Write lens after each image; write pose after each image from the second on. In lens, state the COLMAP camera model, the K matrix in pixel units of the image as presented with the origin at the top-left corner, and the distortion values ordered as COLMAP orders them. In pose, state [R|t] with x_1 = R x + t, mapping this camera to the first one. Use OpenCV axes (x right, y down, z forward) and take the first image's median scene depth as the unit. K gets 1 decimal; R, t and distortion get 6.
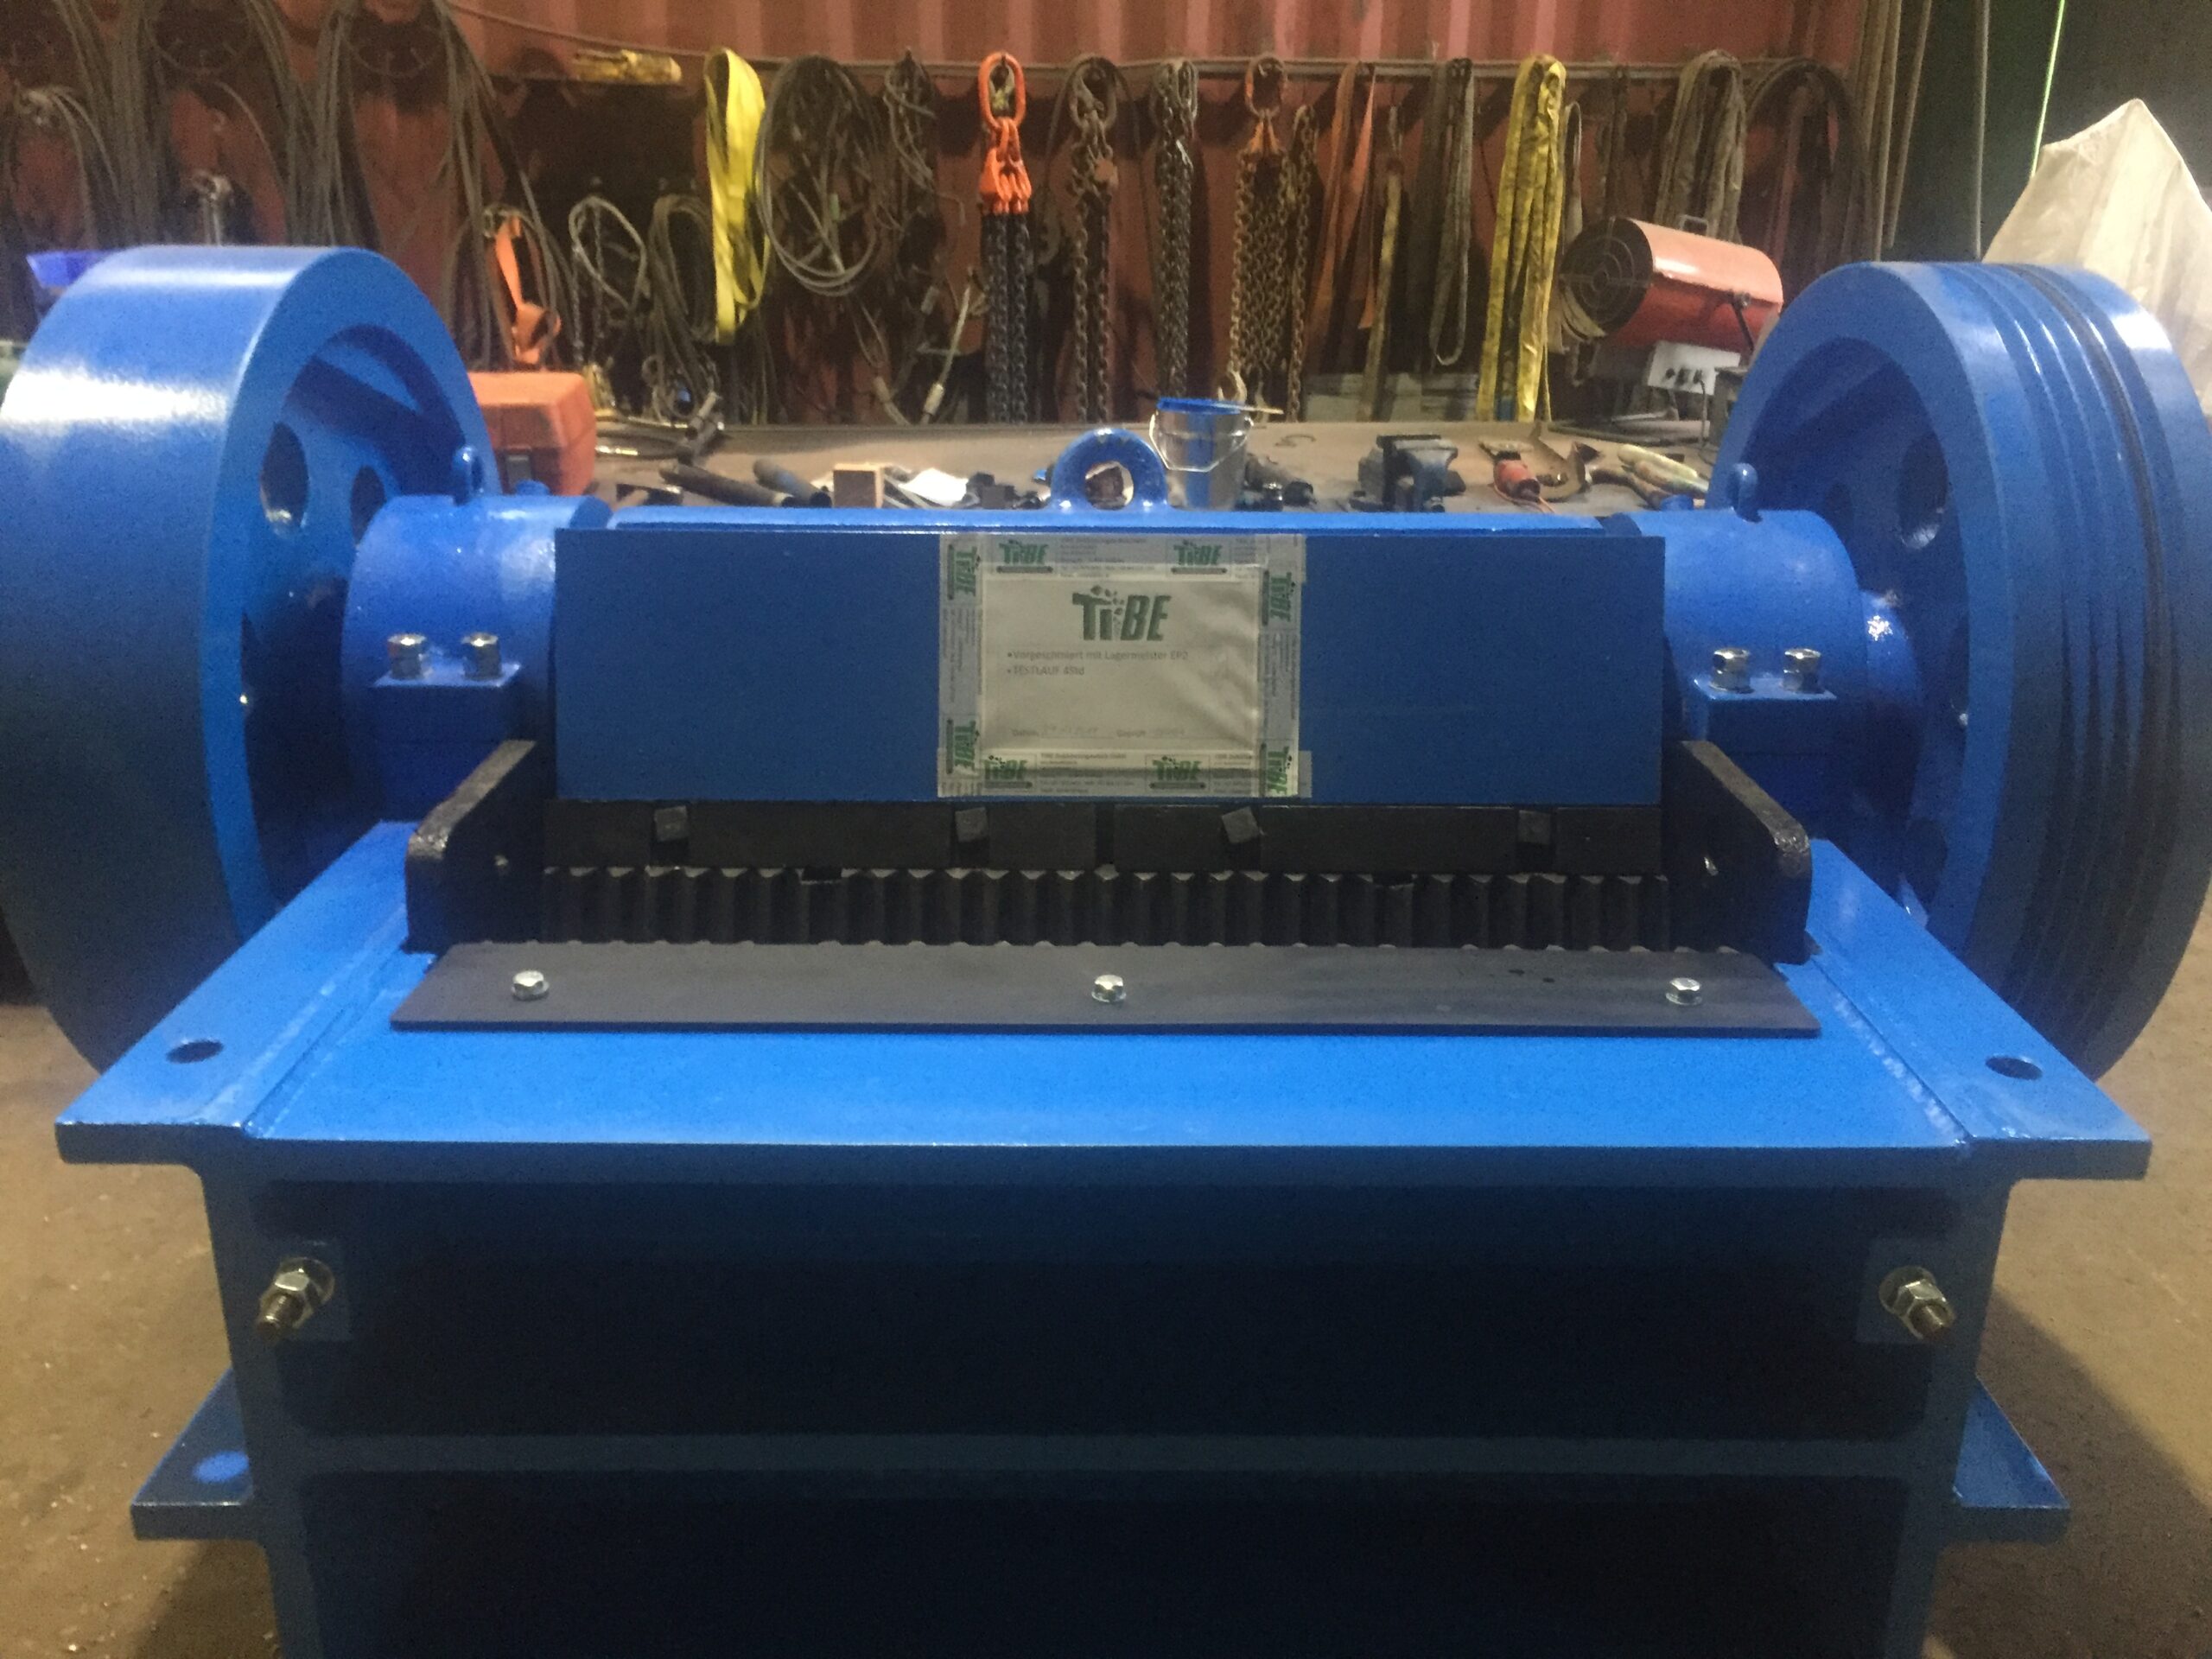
lens RADIAL K [[1883.7, 0, 1106.8], [0, 1883.7, 821.6], [0, 0, 1]] dist [0.051739, -0.059602]
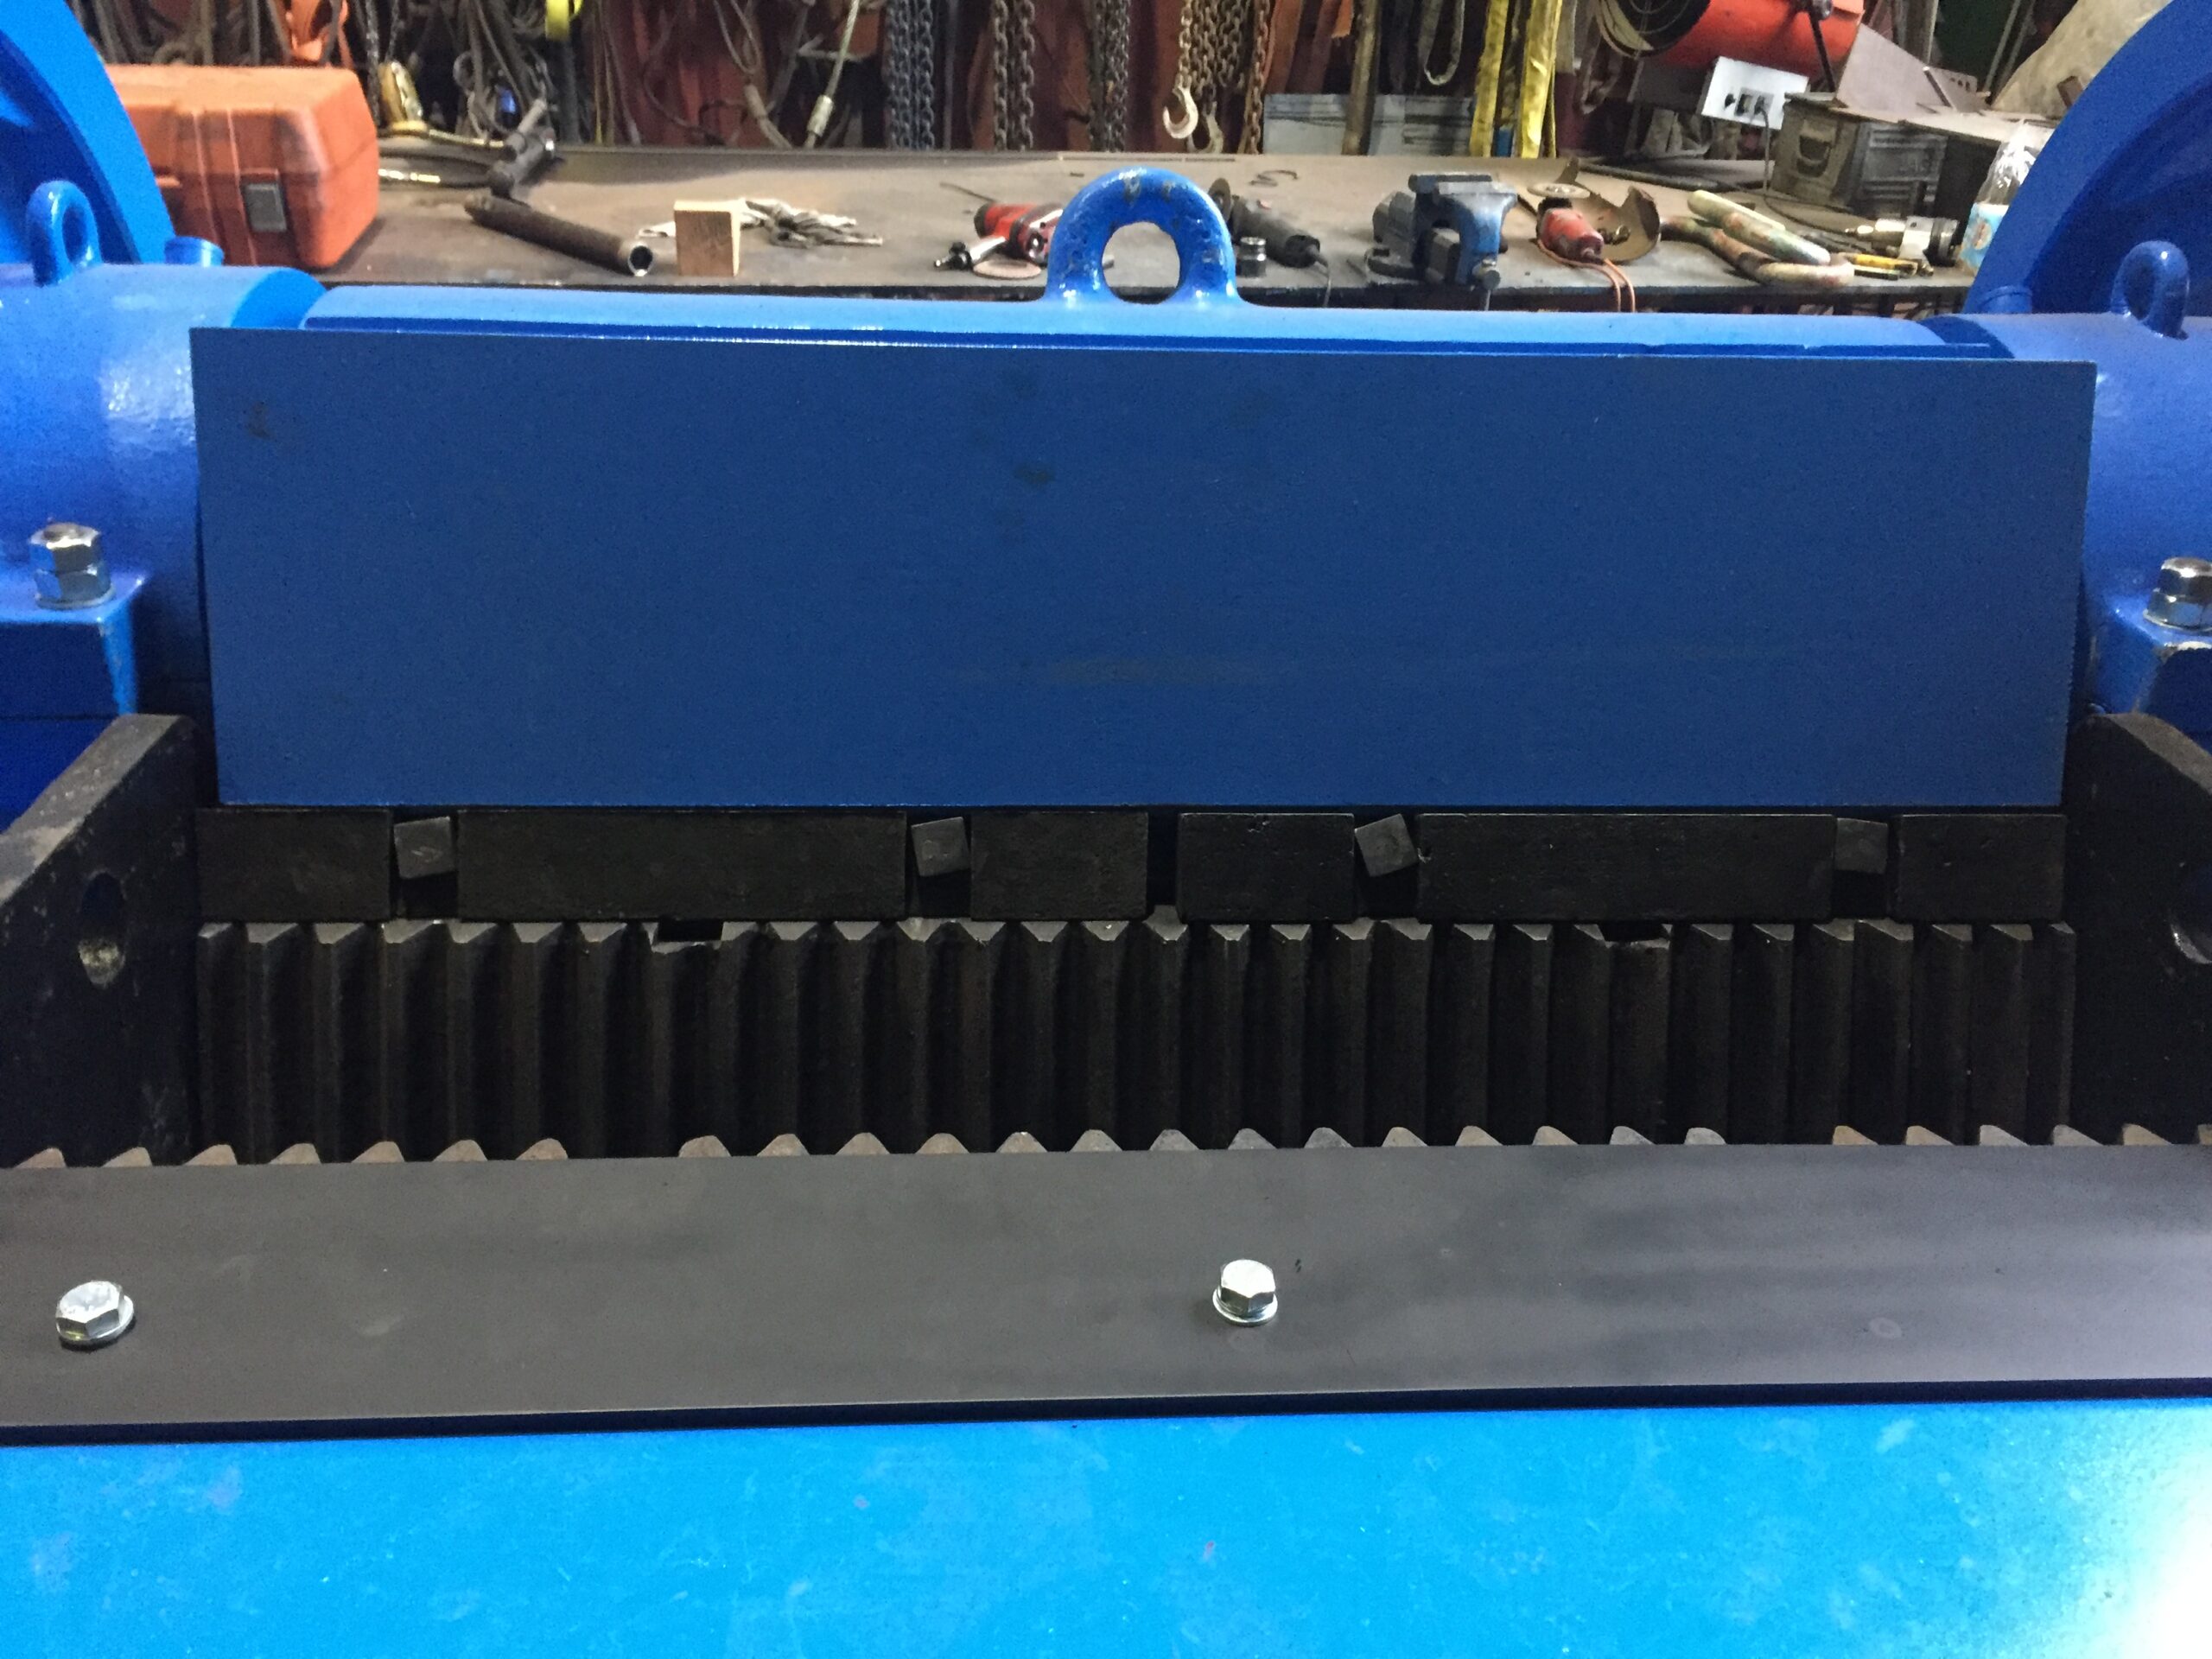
lens RADIAL K [[1883.7, 0, 1107.6], [0, 1883.7, 791.4], [0, 0, 1]] dist [0.051739, -0.059602]
pose [[0.997958, -0.003940, 0.063751, -0.023587], [-0.003641, 0.992963, 0.118366, -0.035726], [-0.063769, -0.118356, 0.990922, 0.166380]]
